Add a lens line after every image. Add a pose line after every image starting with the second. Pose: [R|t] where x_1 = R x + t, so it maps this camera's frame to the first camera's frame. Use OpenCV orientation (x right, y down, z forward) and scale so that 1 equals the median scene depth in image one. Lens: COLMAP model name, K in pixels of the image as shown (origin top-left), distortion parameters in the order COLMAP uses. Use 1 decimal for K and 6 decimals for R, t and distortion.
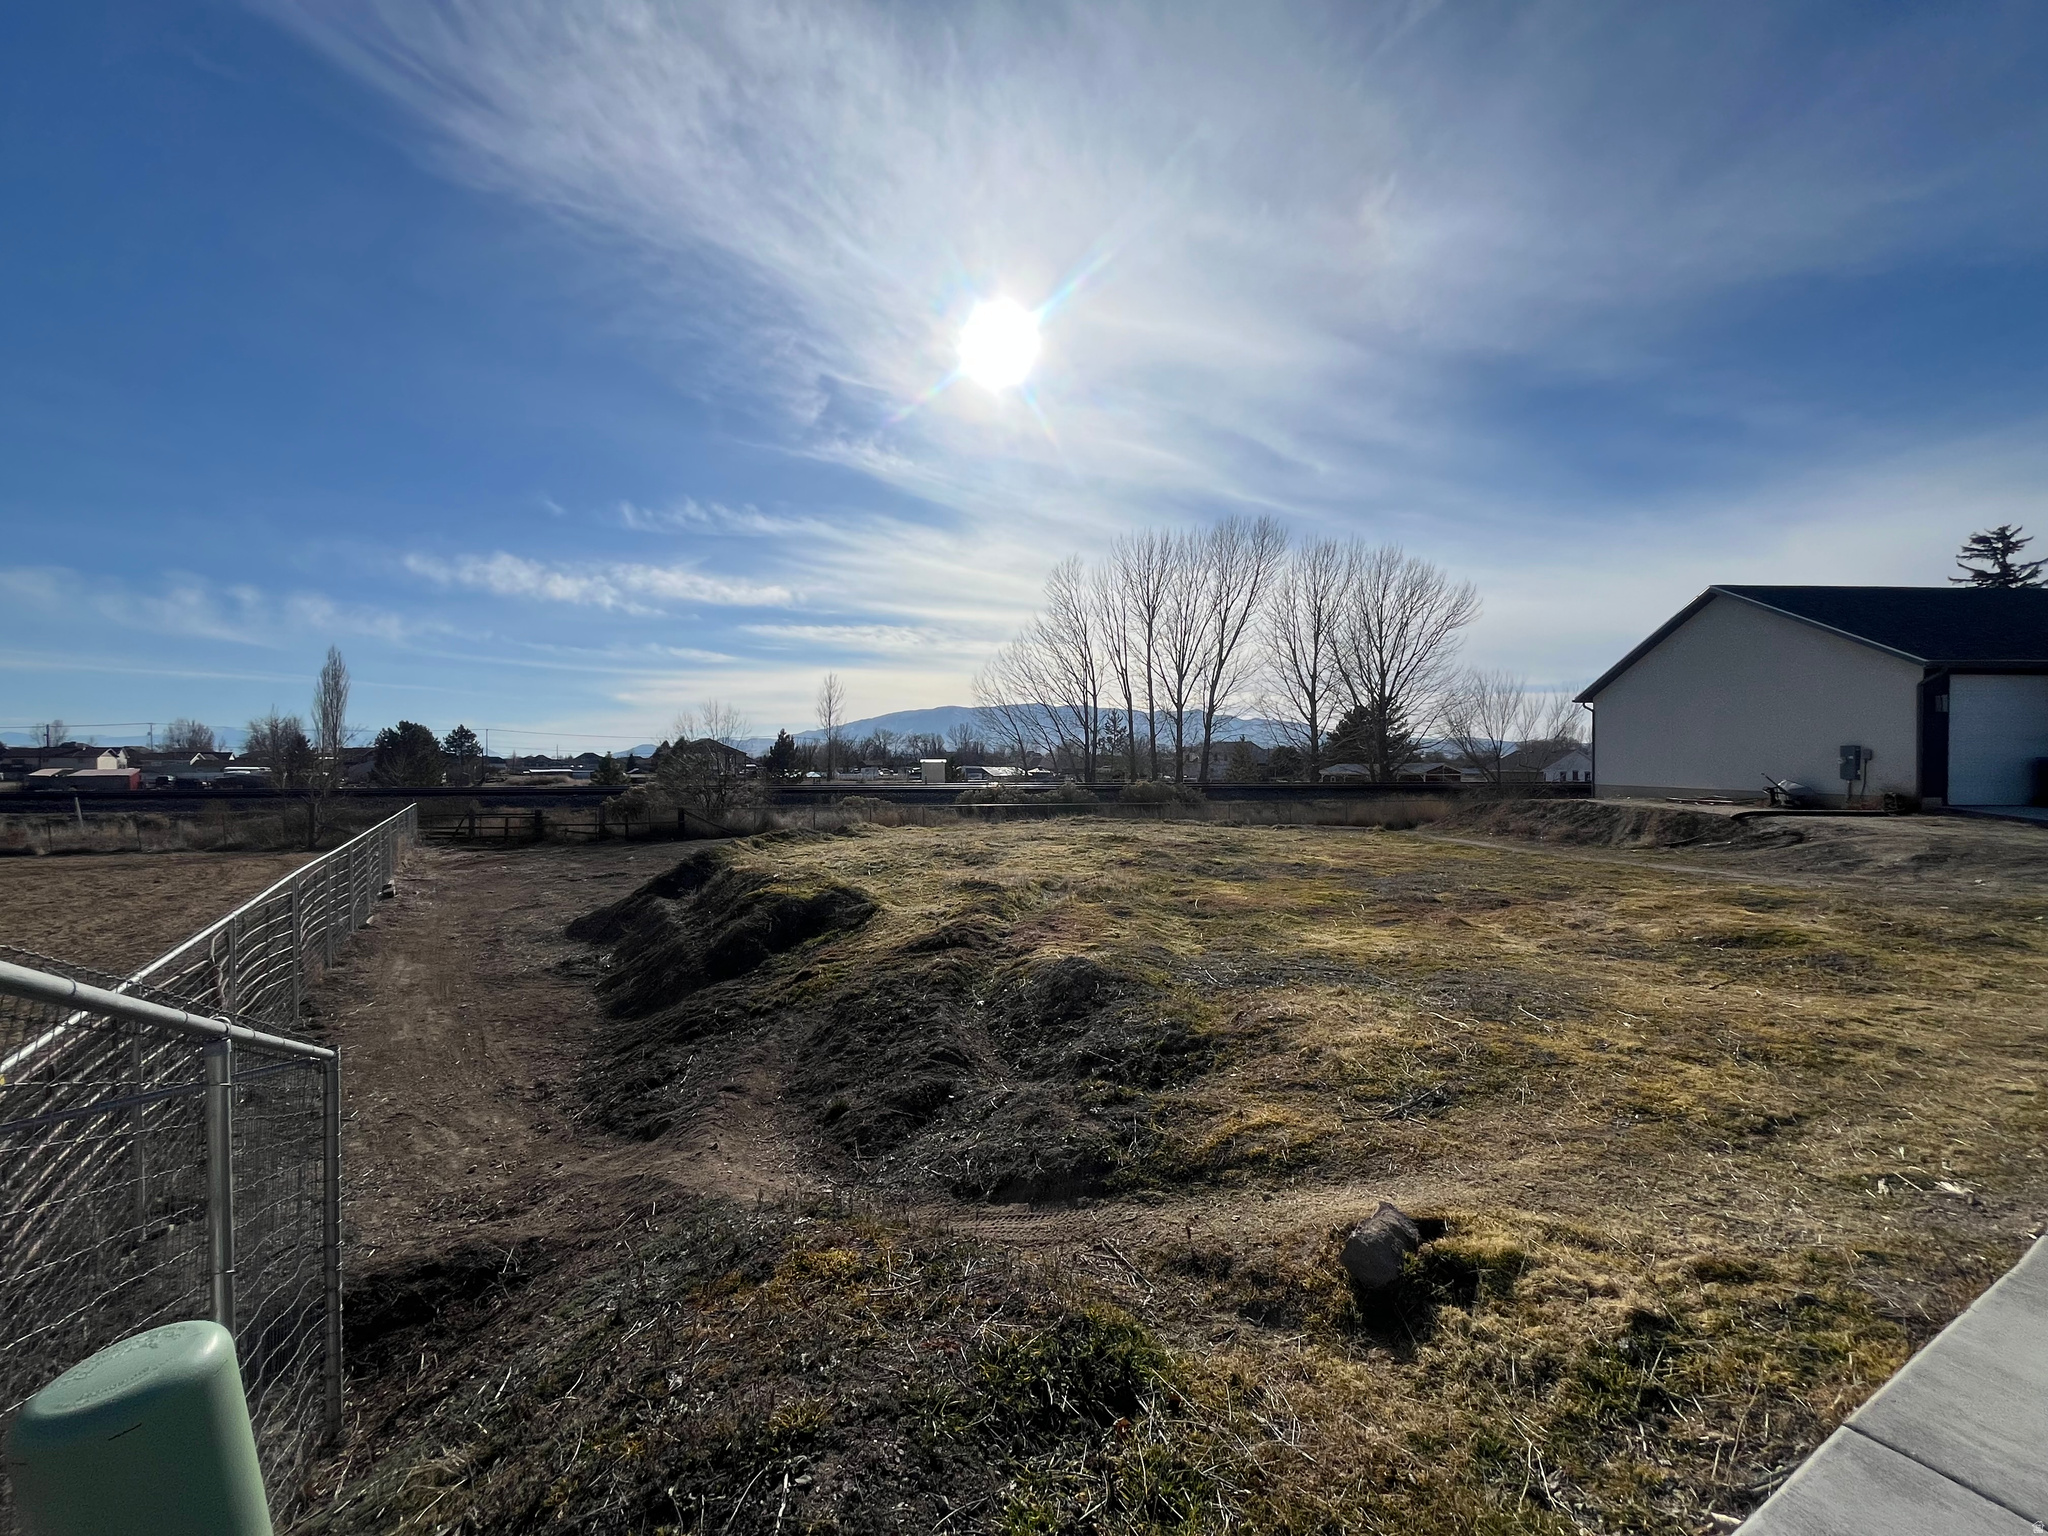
lens RADIAL K [[823.3, 0, 1023.5], [0, 823.3, 761.8], [0, 0, 1]] dist [-0.007694, 0.000081]
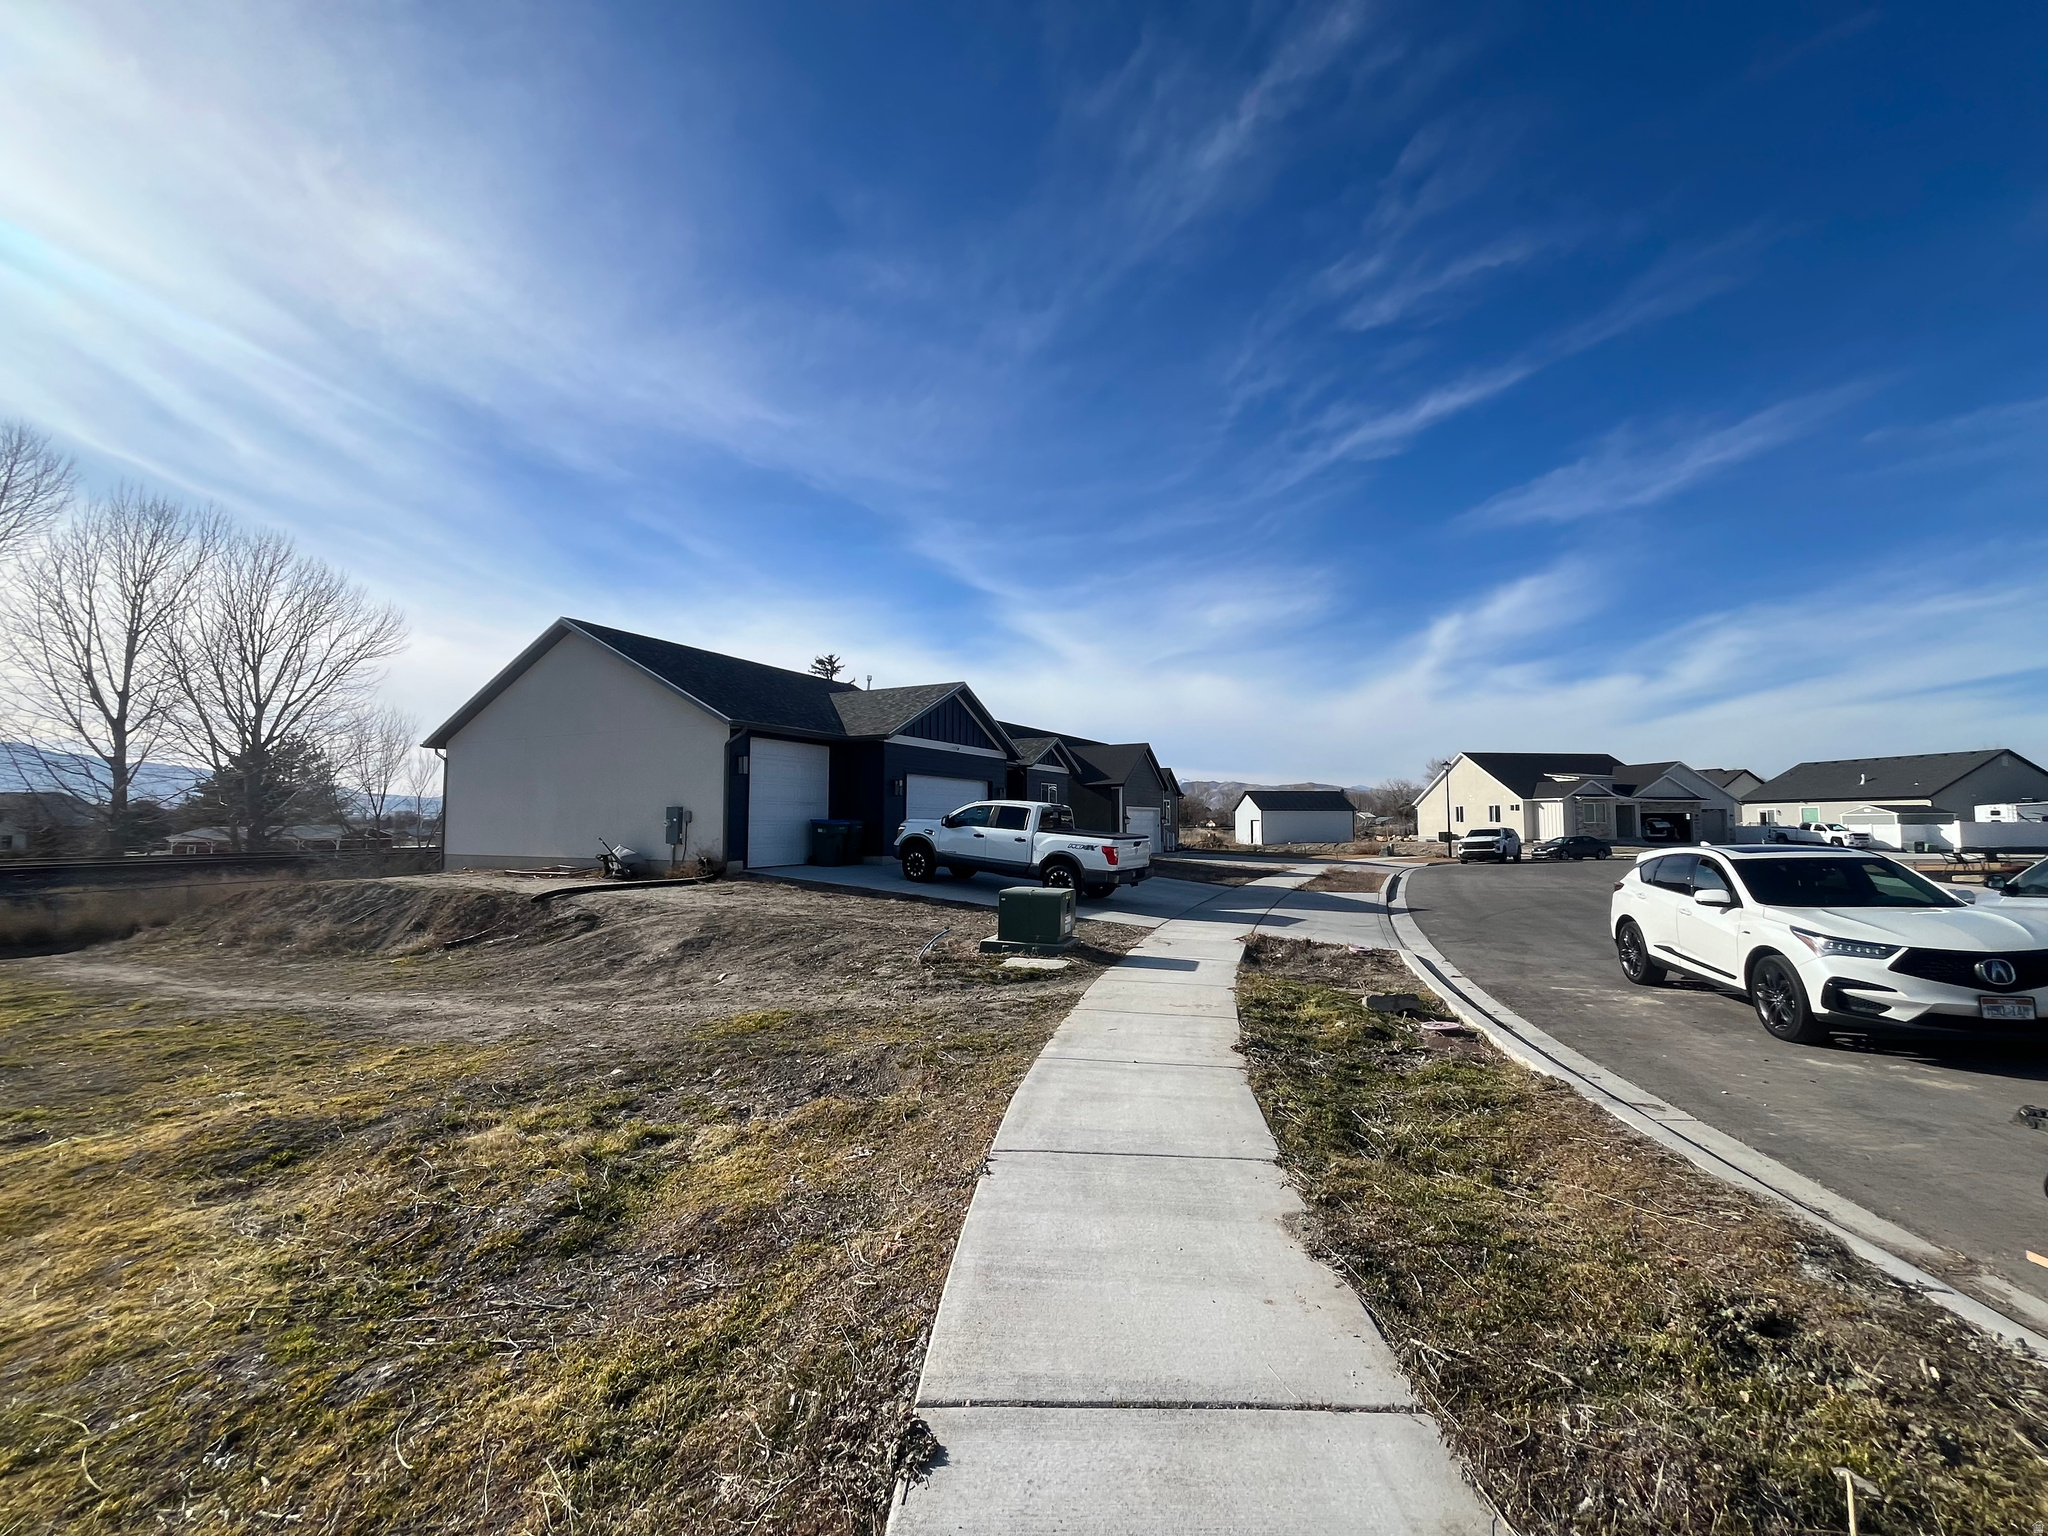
lens RADIAL K [[823.3, 0, 1023.7], [0, 823.3, 769.2], [0, 0, 1]] dist [-0.007694, 0.000081]
pose [[0.454769, 0.052879, 0.889038, 0.562300], [0.004670, 0.998080, -0.061754, -0.005052], [-0.890597, 0.032236, 0.453649, 0.350068]]
